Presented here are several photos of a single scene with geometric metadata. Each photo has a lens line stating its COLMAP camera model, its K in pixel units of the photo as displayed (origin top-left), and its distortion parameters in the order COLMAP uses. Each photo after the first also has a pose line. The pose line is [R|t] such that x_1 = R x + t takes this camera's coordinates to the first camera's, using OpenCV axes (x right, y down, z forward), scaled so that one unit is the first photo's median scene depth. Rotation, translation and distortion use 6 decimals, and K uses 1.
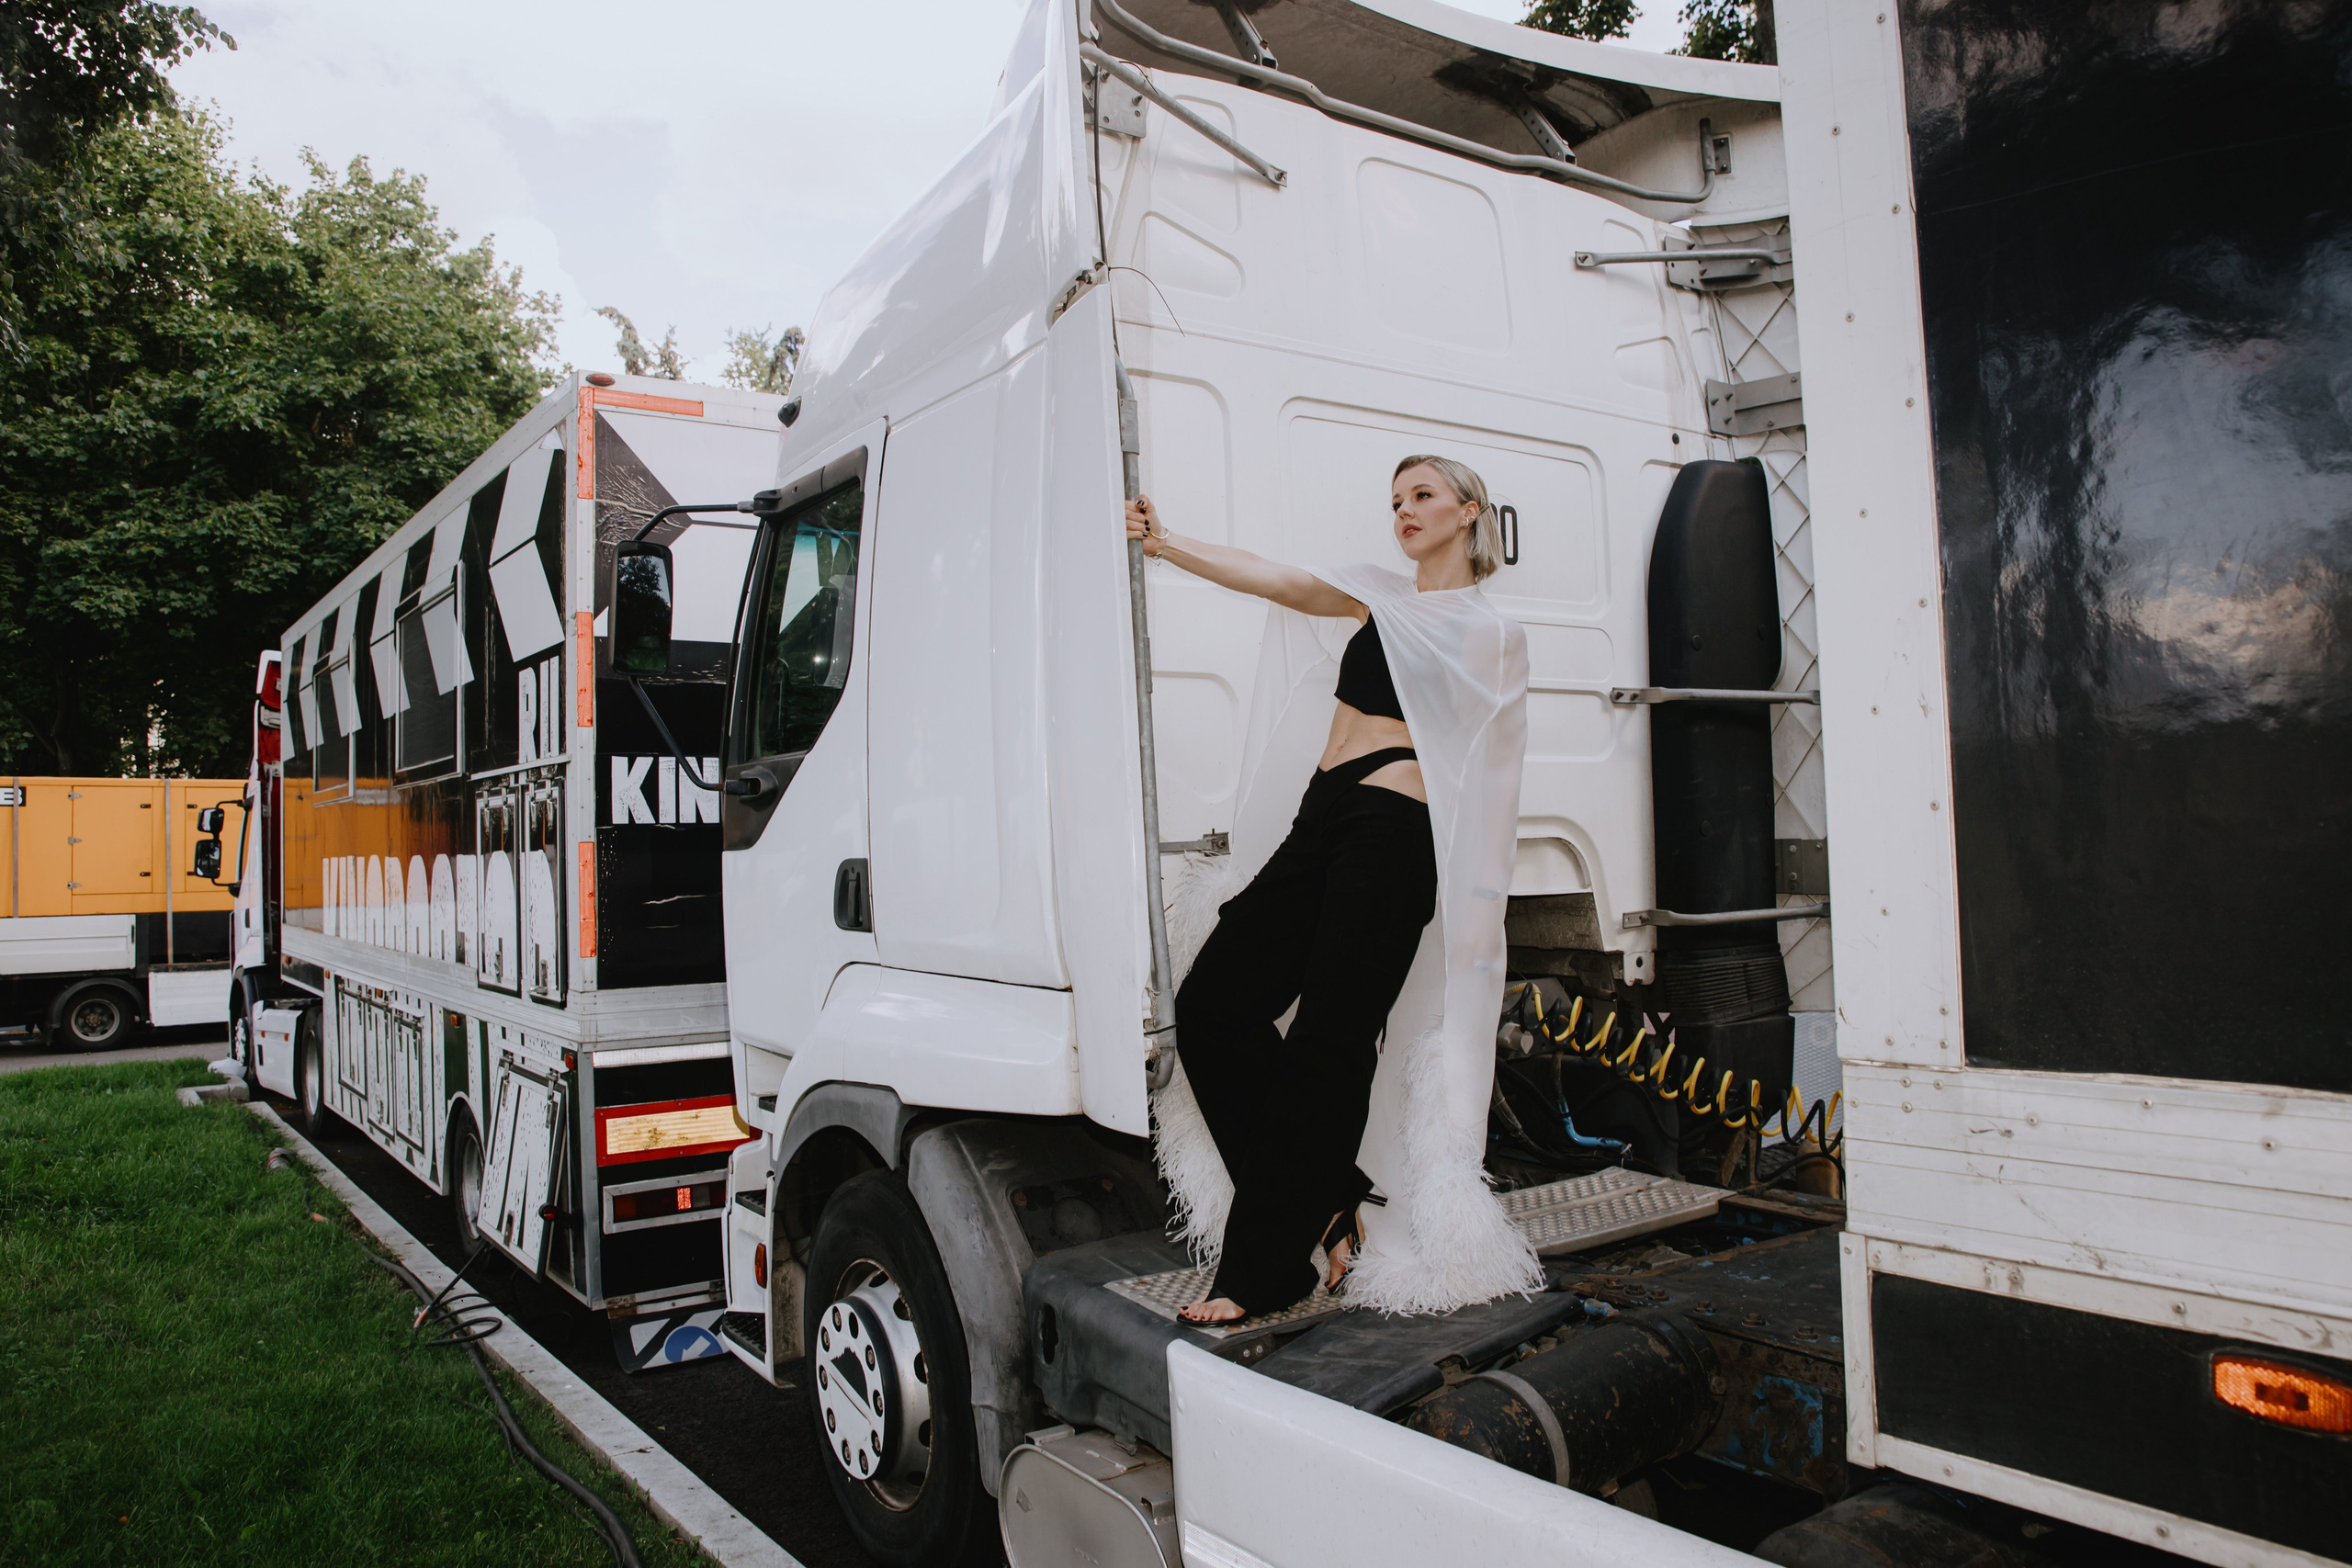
lens RADIAL K [[1655.6, 0, 1196.4], [0, 1655.6, 785.5], [0, 0, 1]] dist [-0.134008, 0.096455]
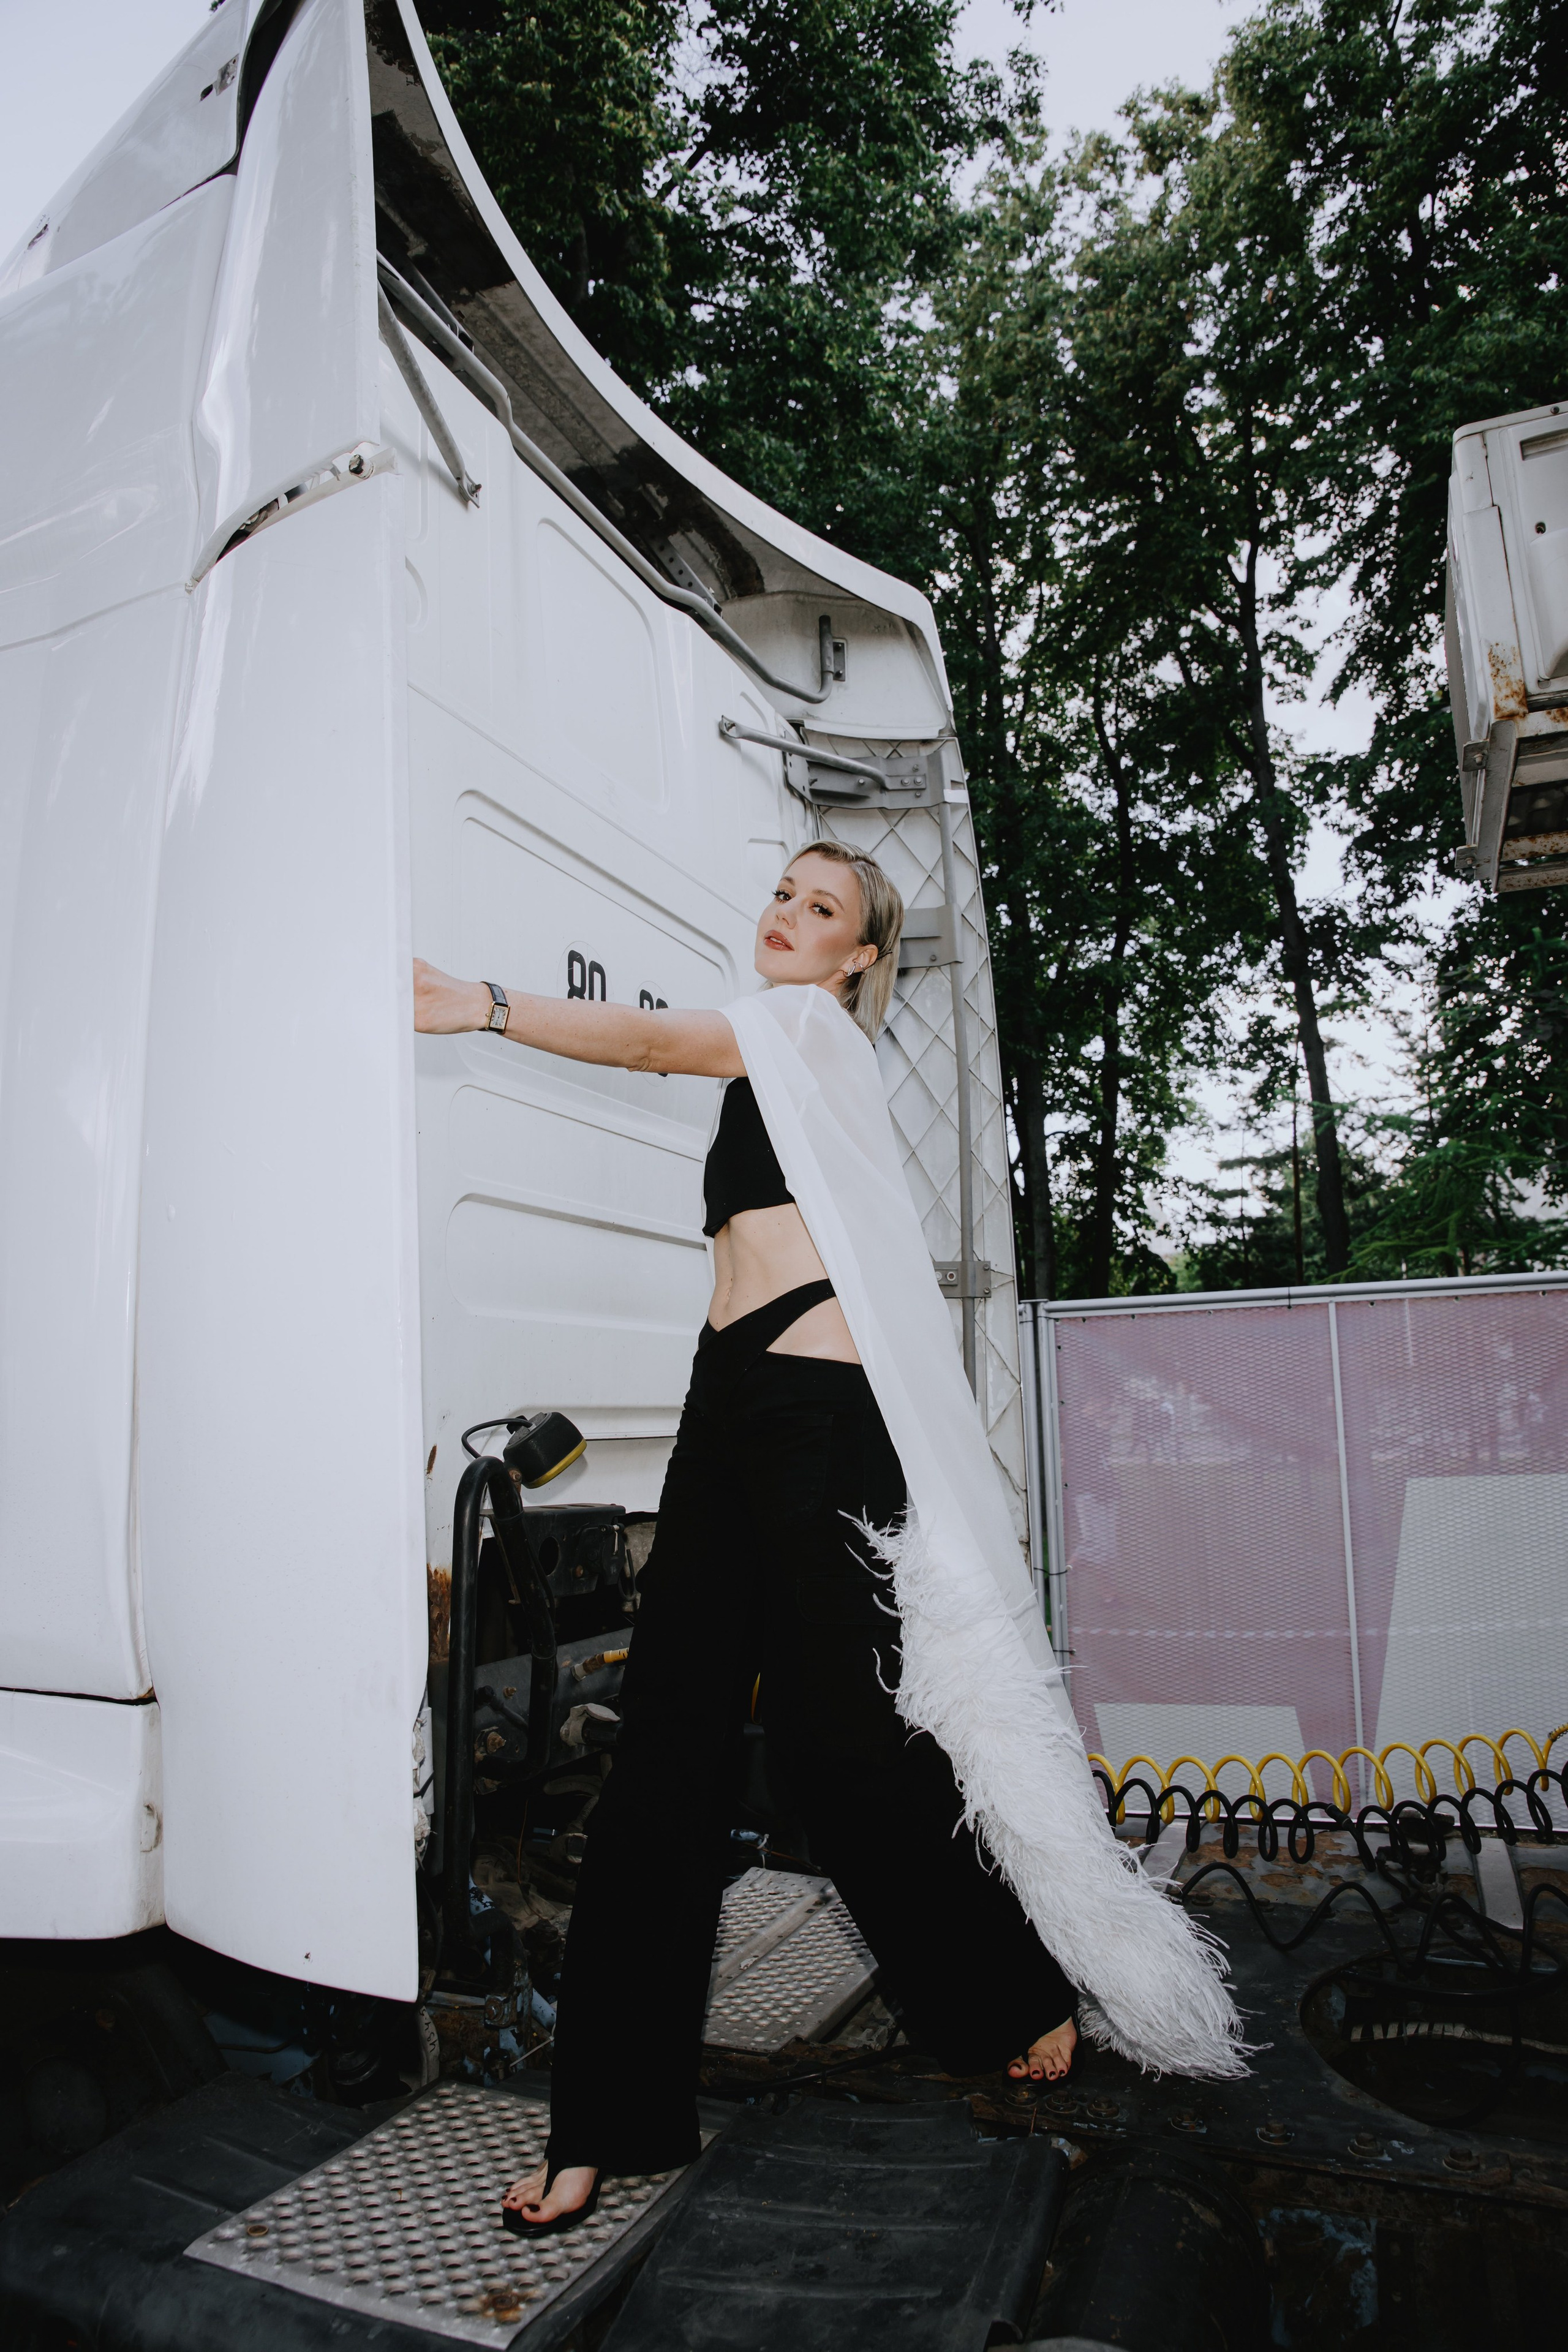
lens RADIAL K [[1603.7, 0, 780.5], [0, 1603.7, 1177.6], [0, 0, 1]] dist [-0.129115, 0.088891]
pose [[0.844180, 0.094482, 0.527667, -0.159094], [-0.028632, 0.990887, -0.131619, 0.010305], [-0.535294, 0.096002, 0.839192, 0.360468]]
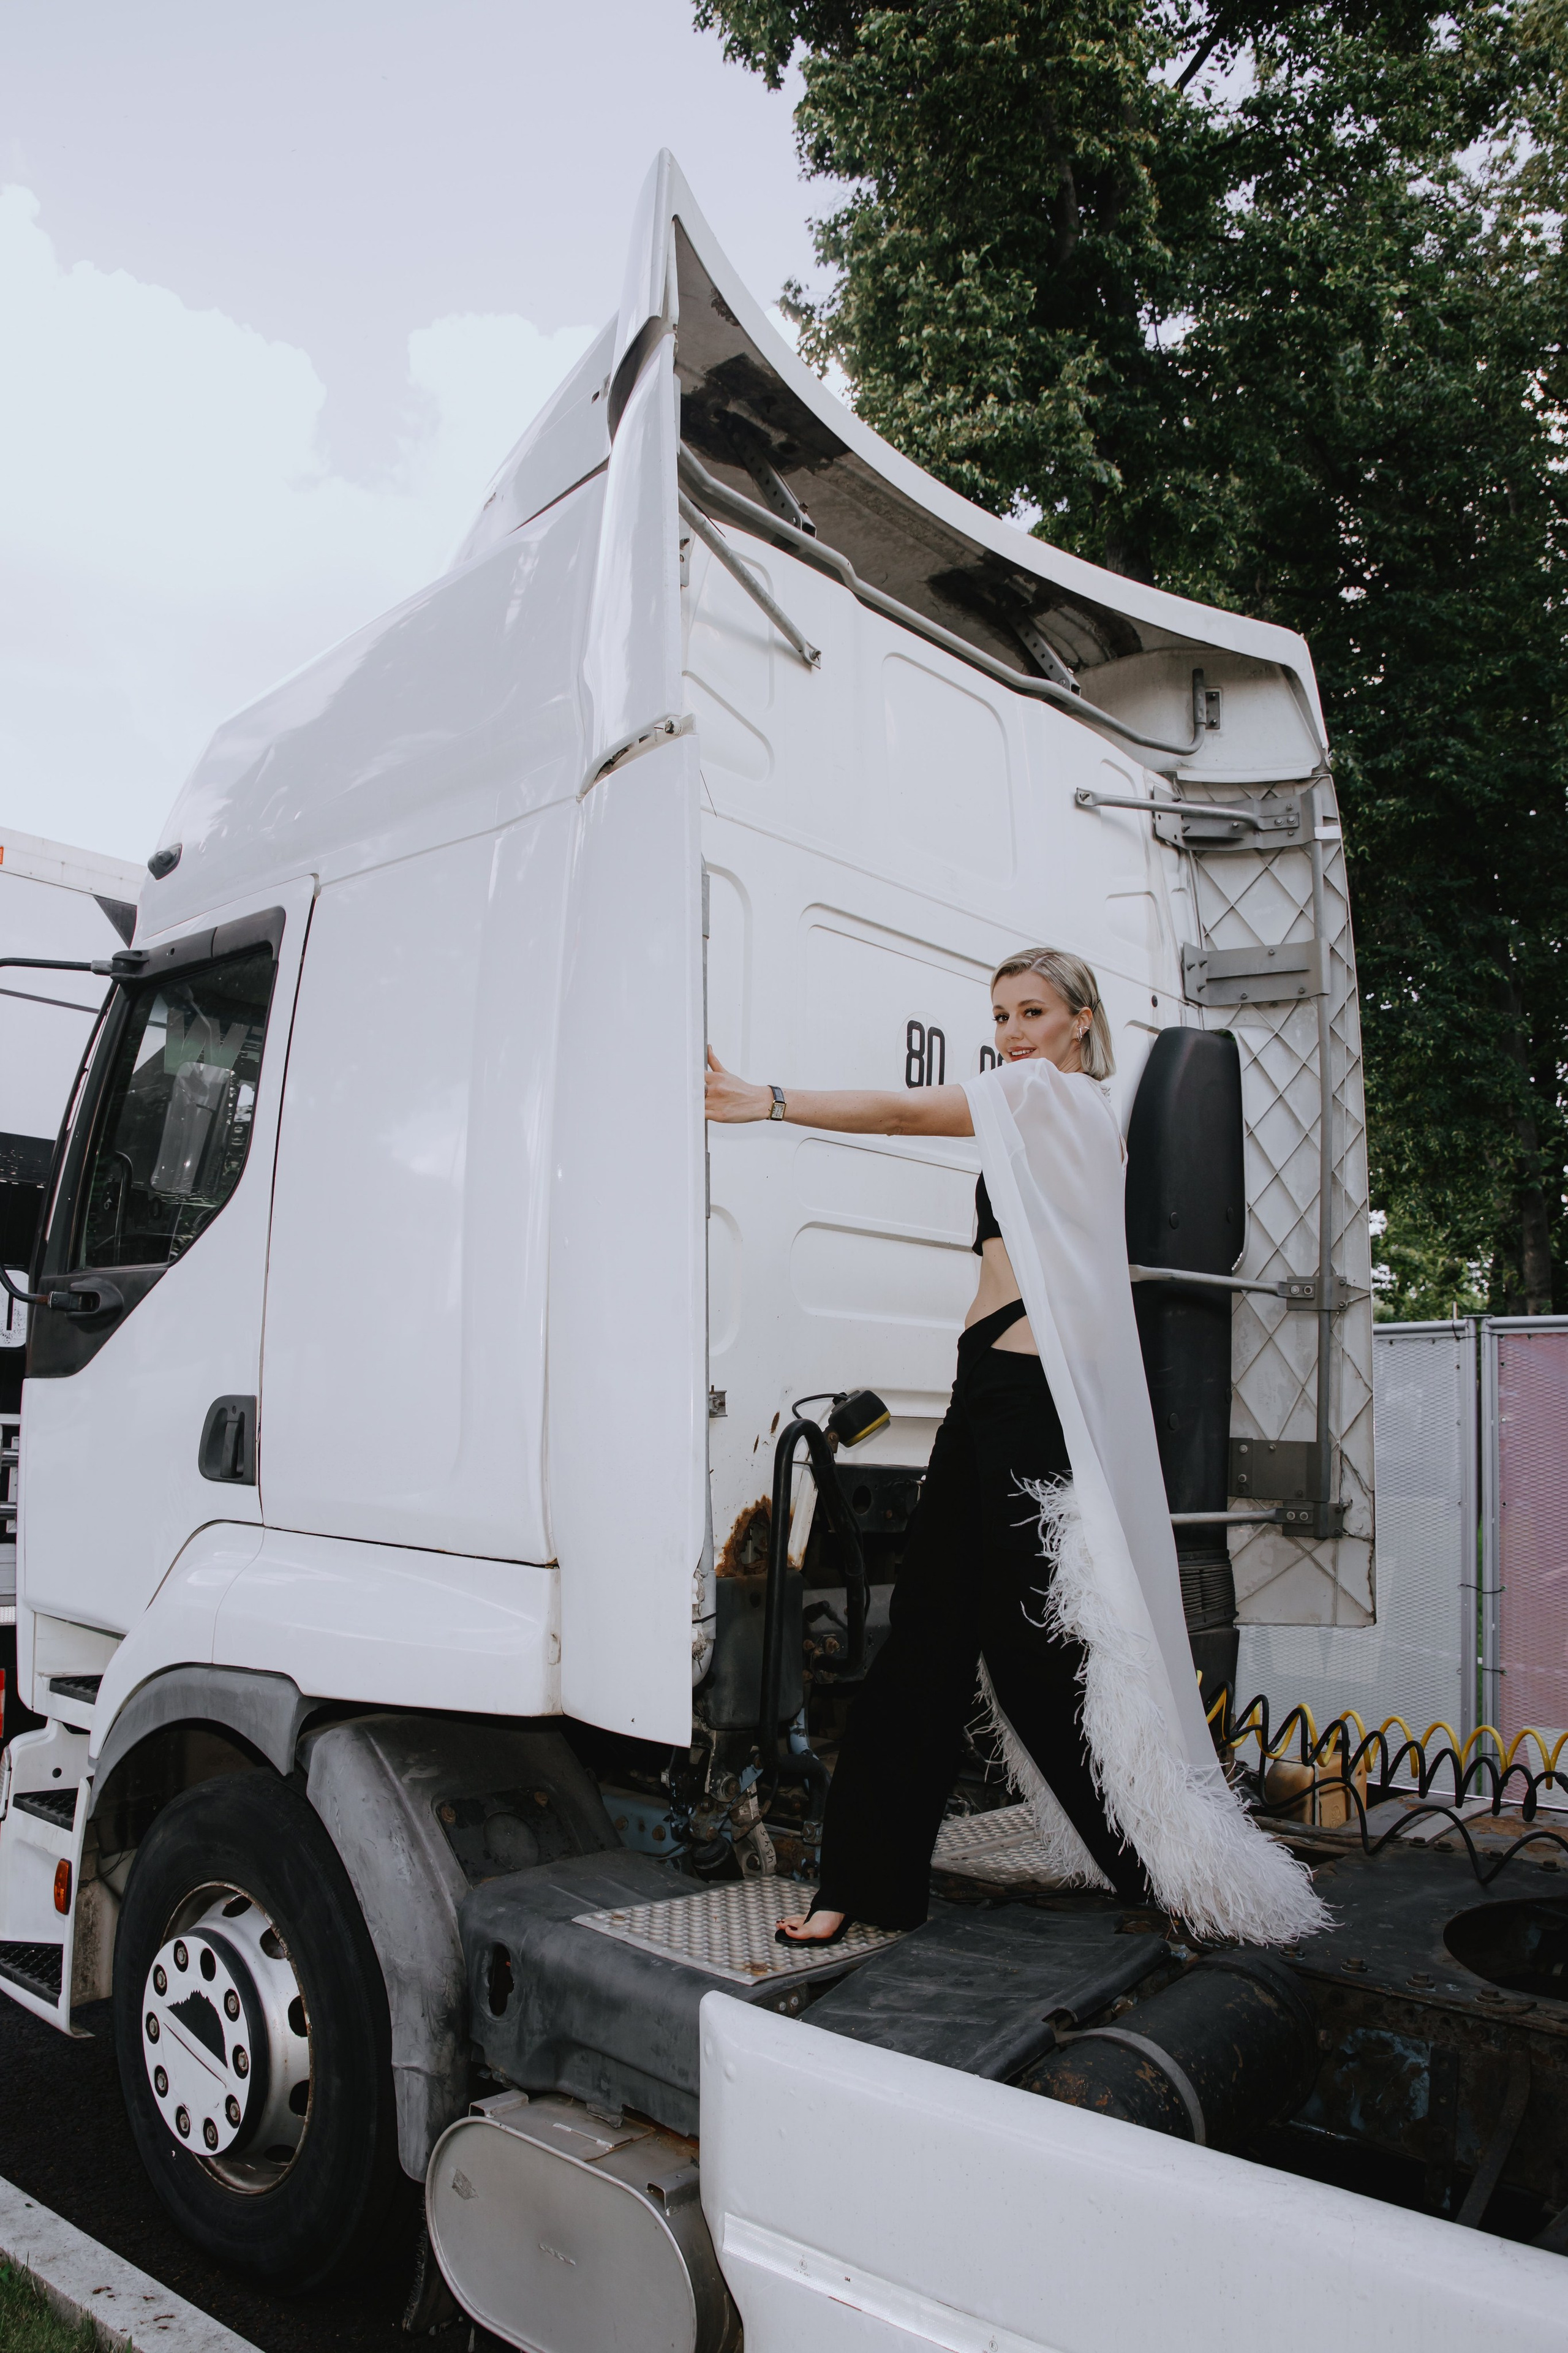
lens RADIAL K [[1764.6, 0, 730.9], [0, 1764.6, 1296.4], [0, 0, 1]] dist [-0.131780, 0.095637]
pose [[0.977087, 0.073296, 0.199820, -0.148225], [-0.065802, 0.996867, -0.043900, 0.017326], [-0.202412, 0.029745, 0.978849, 0.088200]]
